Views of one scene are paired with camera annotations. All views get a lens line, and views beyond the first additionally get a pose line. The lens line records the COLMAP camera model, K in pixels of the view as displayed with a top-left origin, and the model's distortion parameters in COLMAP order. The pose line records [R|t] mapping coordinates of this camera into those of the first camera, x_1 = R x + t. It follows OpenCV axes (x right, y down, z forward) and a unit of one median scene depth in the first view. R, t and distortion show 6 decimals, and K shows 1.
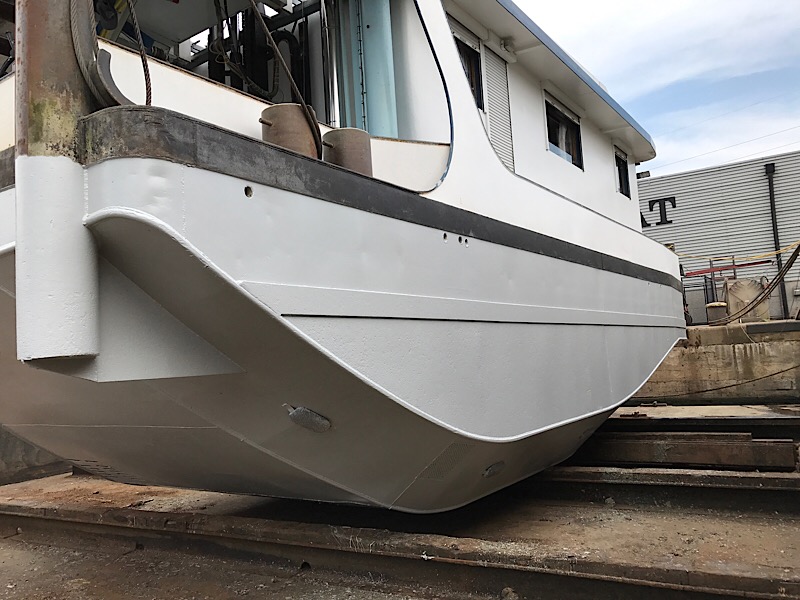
lens RADIAL K [[669.2, 0, 392.3], [0, 669.2, 299.1], [0, 0, 1]] dist [-0.004504, 0.063689]
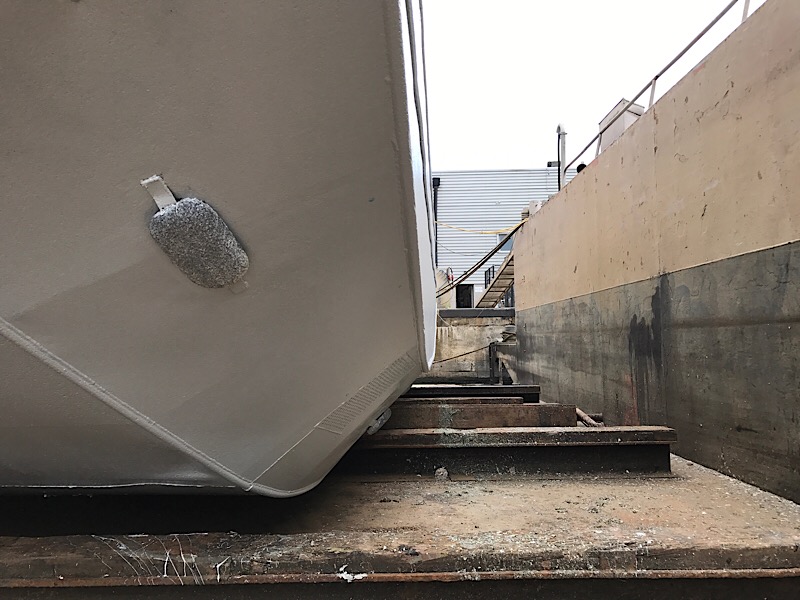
lens RADIAL K [[657.2, 0, 397.0], [0, 657.2, 300.5], [0, 0, 1]] dist [0.025208, -0.009651]
pose [[0.850983, 0.088945, 0.517607, -0.170357], [-0.090375, 0.995653, -0.022510, 0.164286], [-0.517360, -0.027623, 0.855322, 0.495369]]
